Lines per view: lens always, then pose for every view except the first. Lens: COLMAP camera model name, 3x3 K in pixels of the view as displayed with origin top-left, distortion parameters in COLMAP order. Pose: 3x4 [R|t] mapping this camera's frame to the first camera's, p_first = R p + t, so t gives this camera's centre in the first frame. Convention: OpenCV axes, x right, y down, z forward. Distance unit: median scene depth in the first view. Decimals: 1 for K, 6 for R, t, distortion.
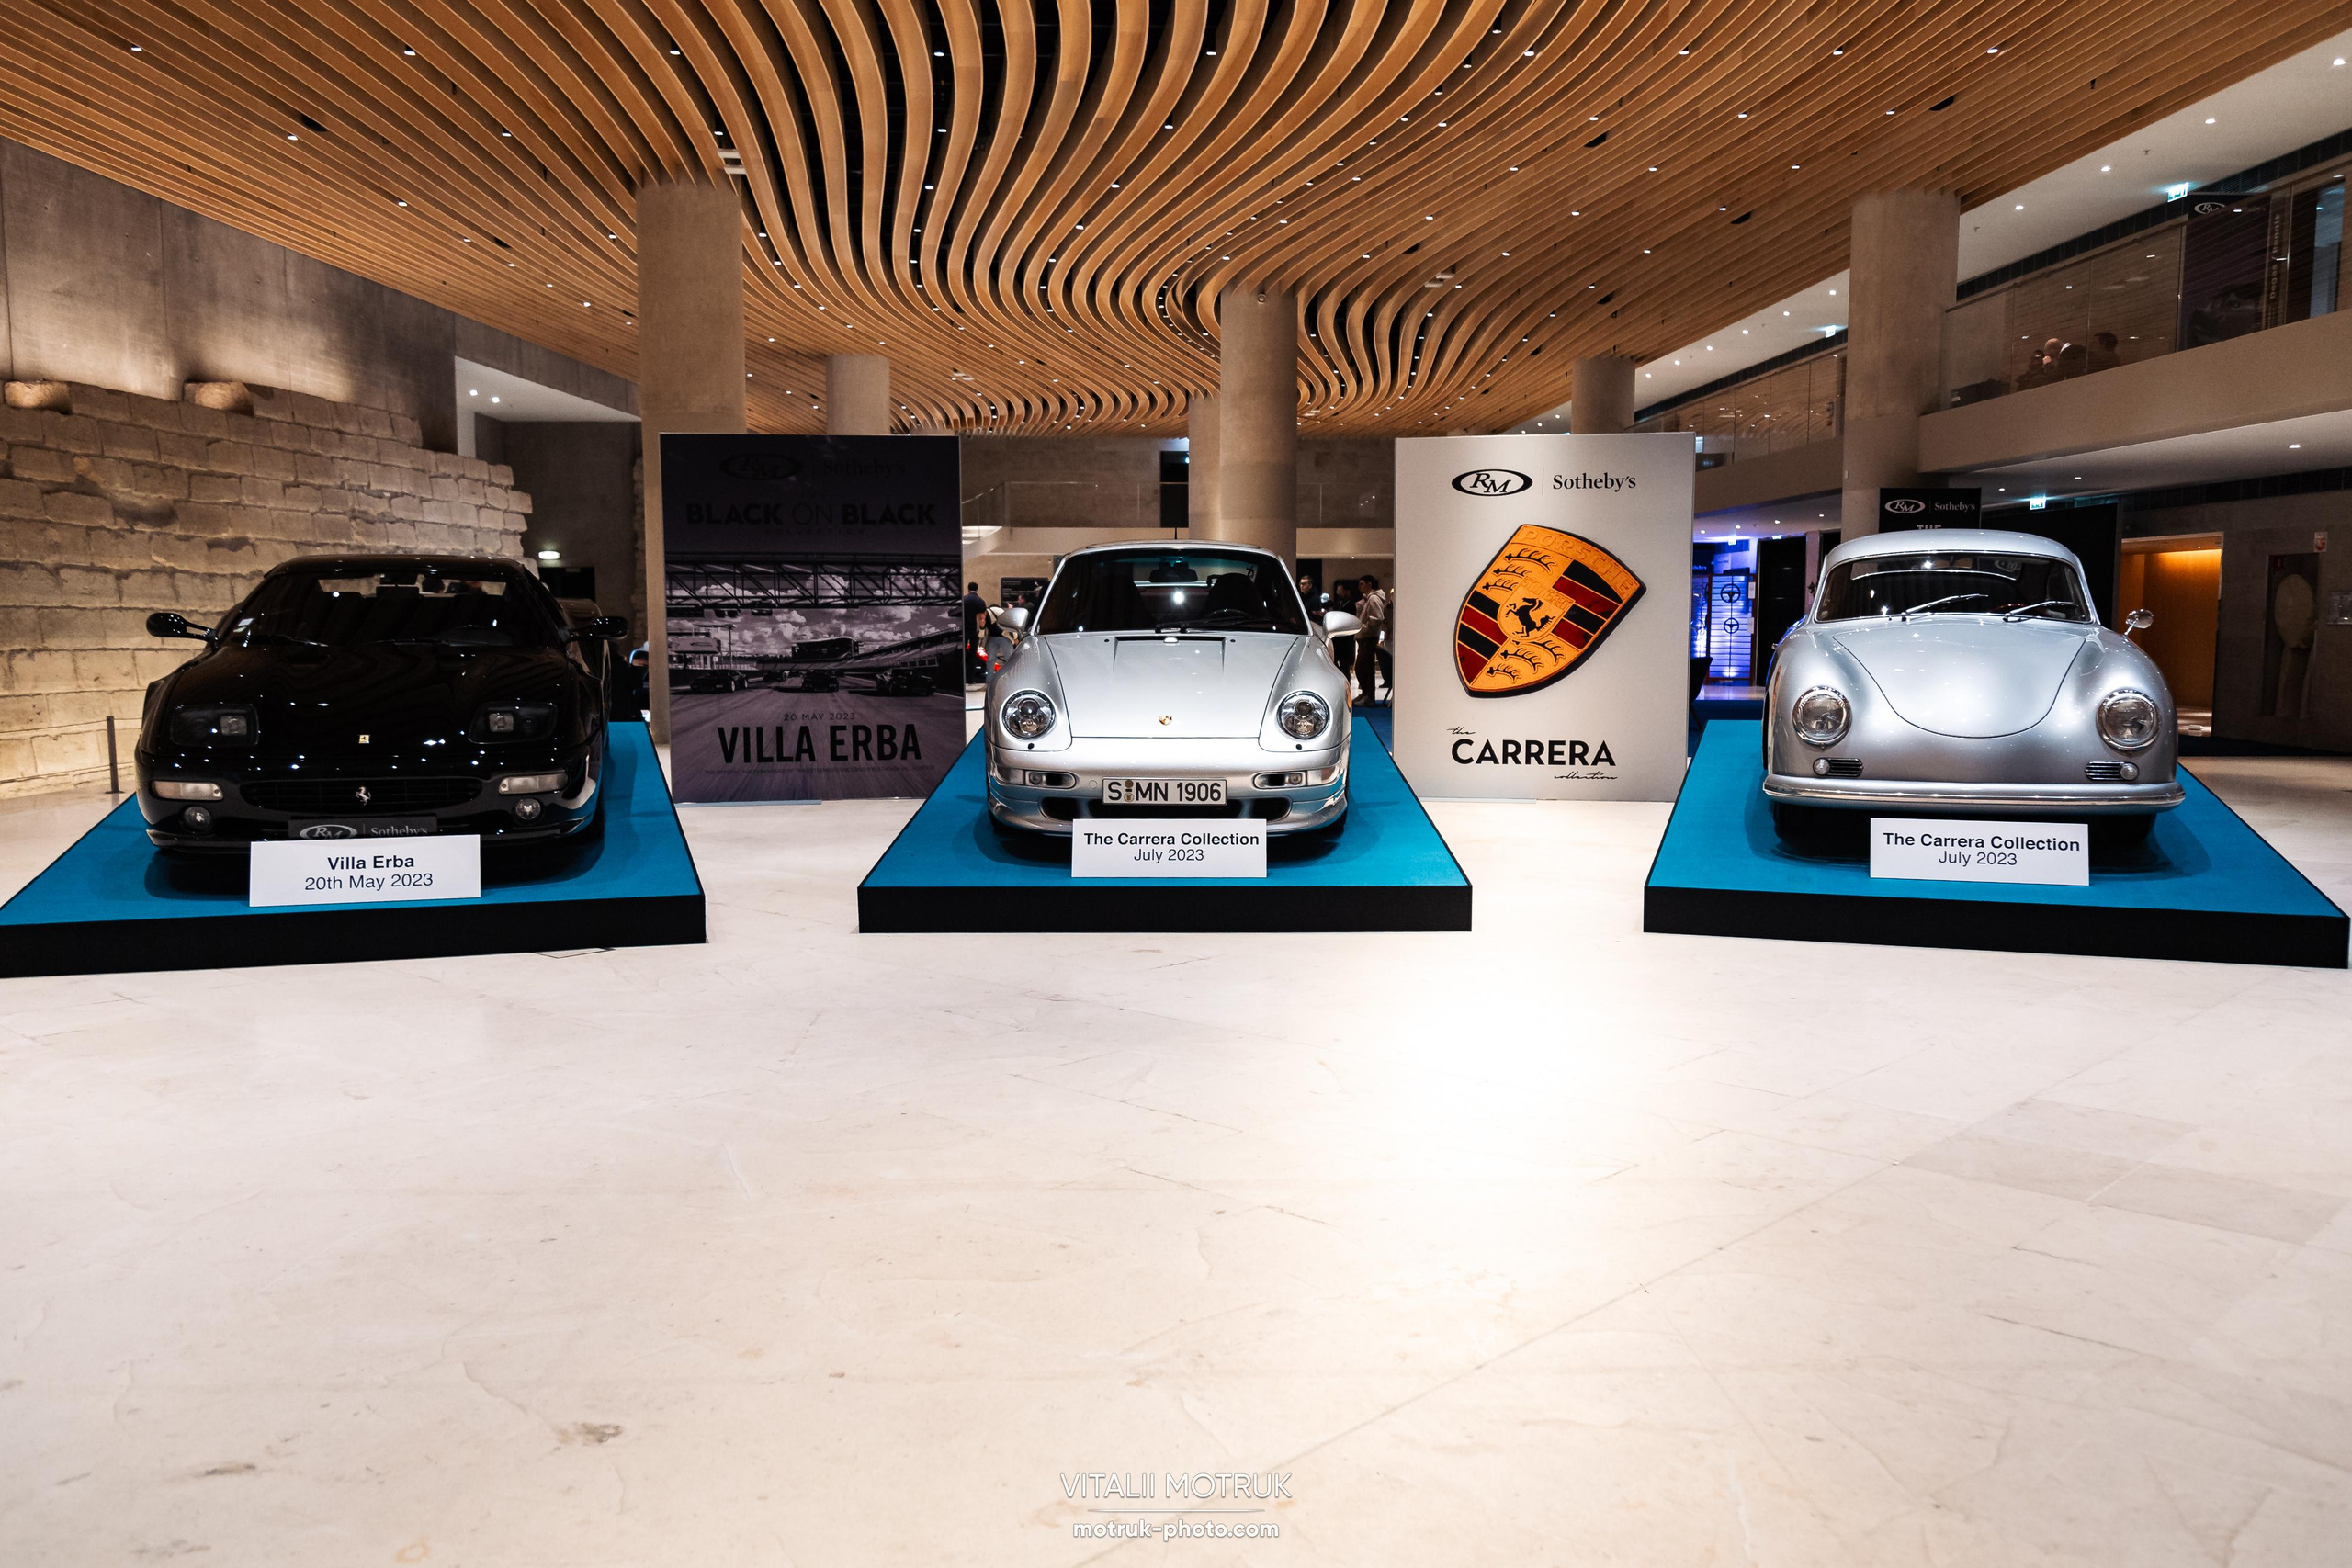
lens RADIAL K [[1903.8, 0, 1176.0], [0, 1903.8, 786.1], [0, 0, 1]] dist [0.000436, 0.000160]
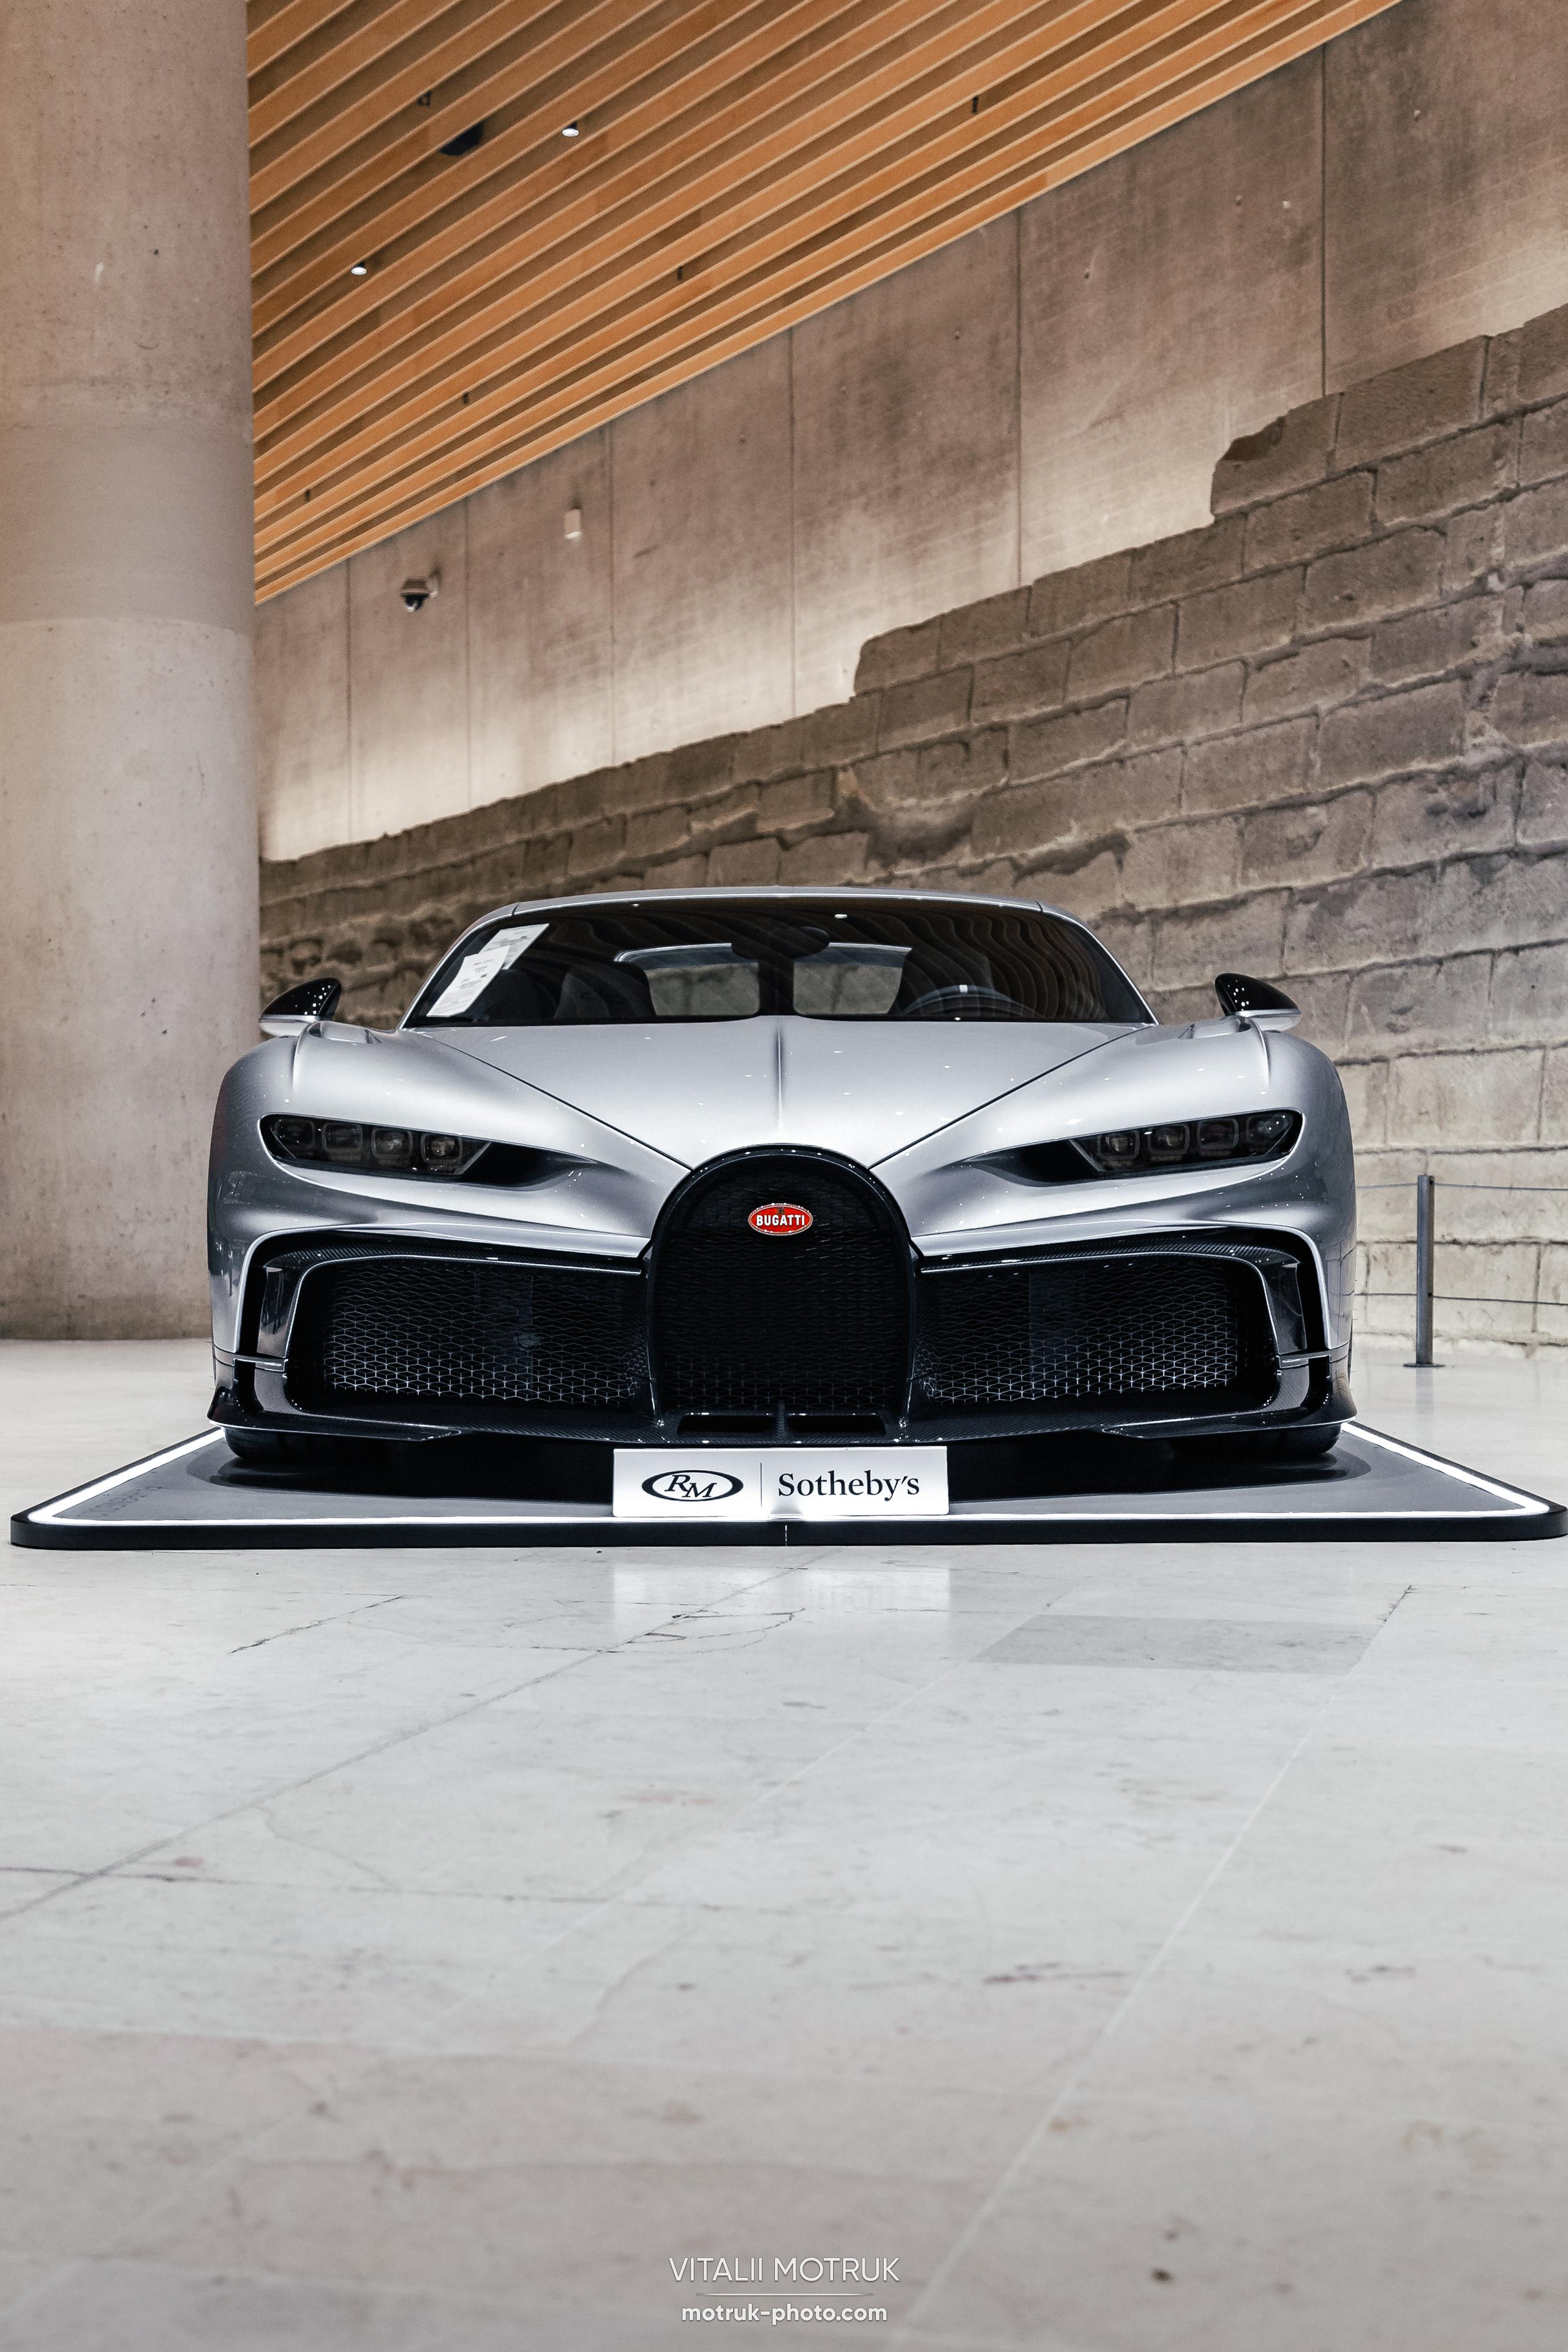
lens RADIAL K [[3178.9, 0, 783.9], [0, 3178.9, 1178.5], [0, 0, 1]] dist [0.041919, 0.000000]
pose [[-0.886574, 0.000342, -0.462586, -0.101175], [-0.041033, 0.996000, 0.079377, -0.116670], [0.460763, 0.089355, -0.883014, 1.741088]]
